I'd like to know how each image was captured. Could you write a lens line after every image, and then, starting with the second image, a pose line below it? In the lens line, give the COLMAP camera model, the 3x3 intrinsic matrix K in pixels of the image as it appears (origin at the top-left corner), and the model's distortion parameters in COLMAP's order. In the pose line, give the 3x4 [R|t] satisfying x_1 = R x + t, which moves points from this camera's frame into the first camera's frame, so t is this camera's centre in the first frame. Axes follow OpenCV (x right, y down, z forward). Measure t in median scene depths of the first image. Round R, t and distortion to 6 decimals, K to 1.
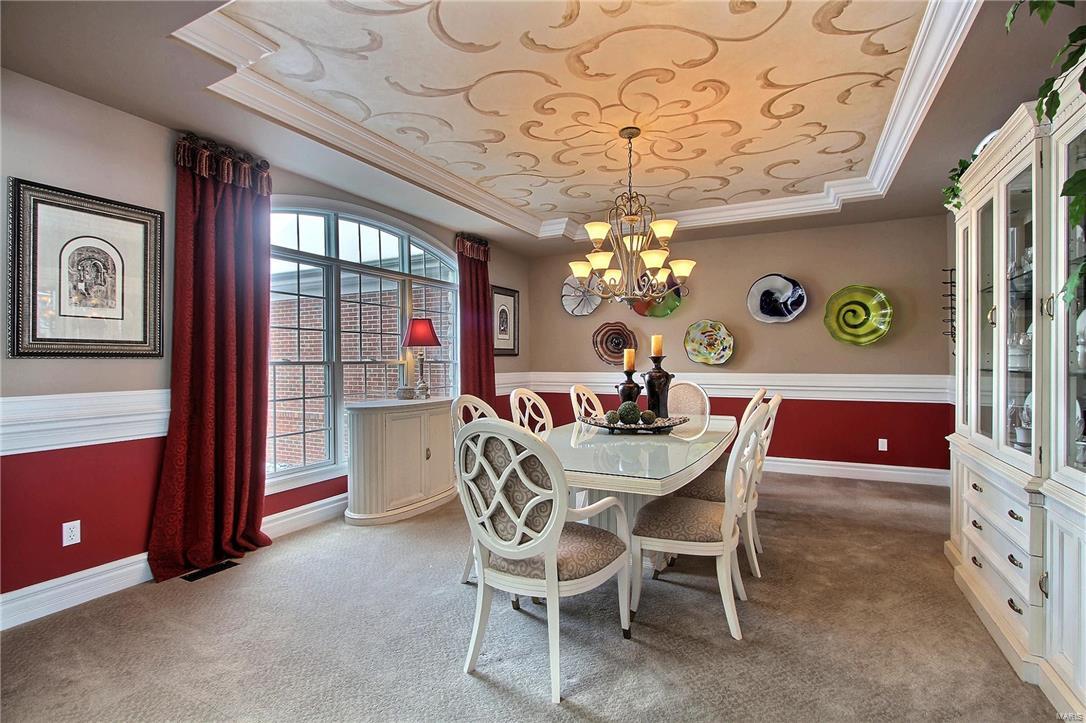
lens RADIAL K [[499.5, 0, 552.1], [0, 499.5, 366.6], [0, 0, 1]] dist [-0.016814, 0.001297]
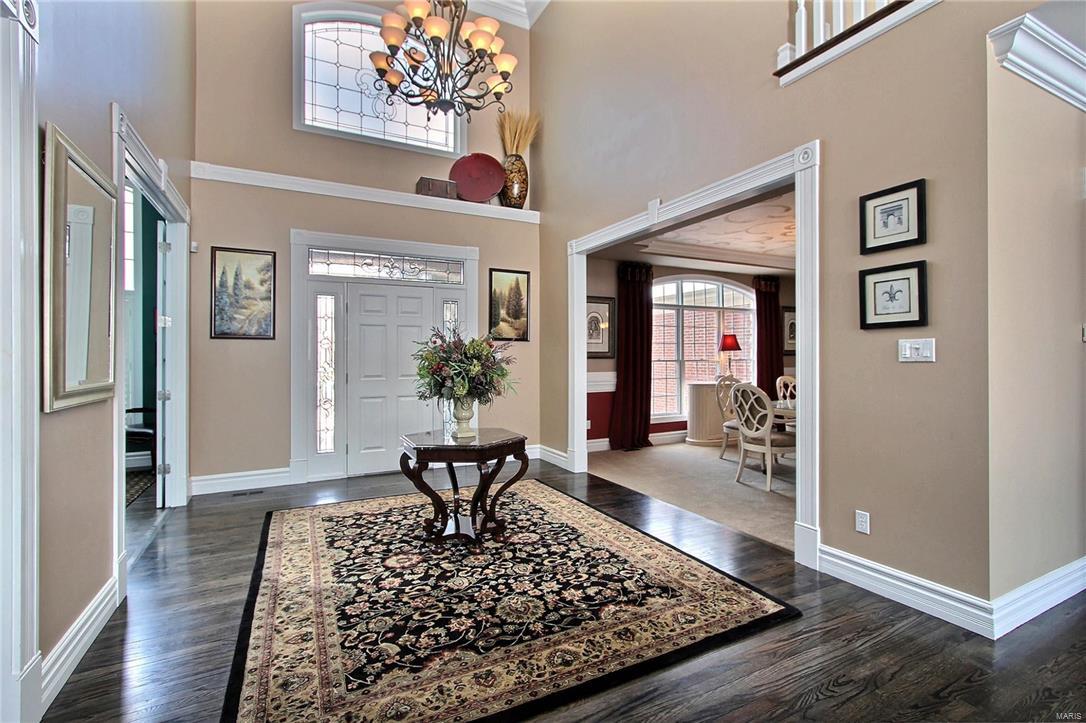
lens RADIAL K [[499.5, 0, 547.8], [0, 499.5, 361.2], [0, 0, 1]] dist [-0.016814, 0.001297]
pose [[0.801300, 0.006766, -0.598224, 0.330467], [-0.005670, 0.999977, 0.003715, -0.010566], [0.598236, 0.000415, 0.801320, -0.934227]]
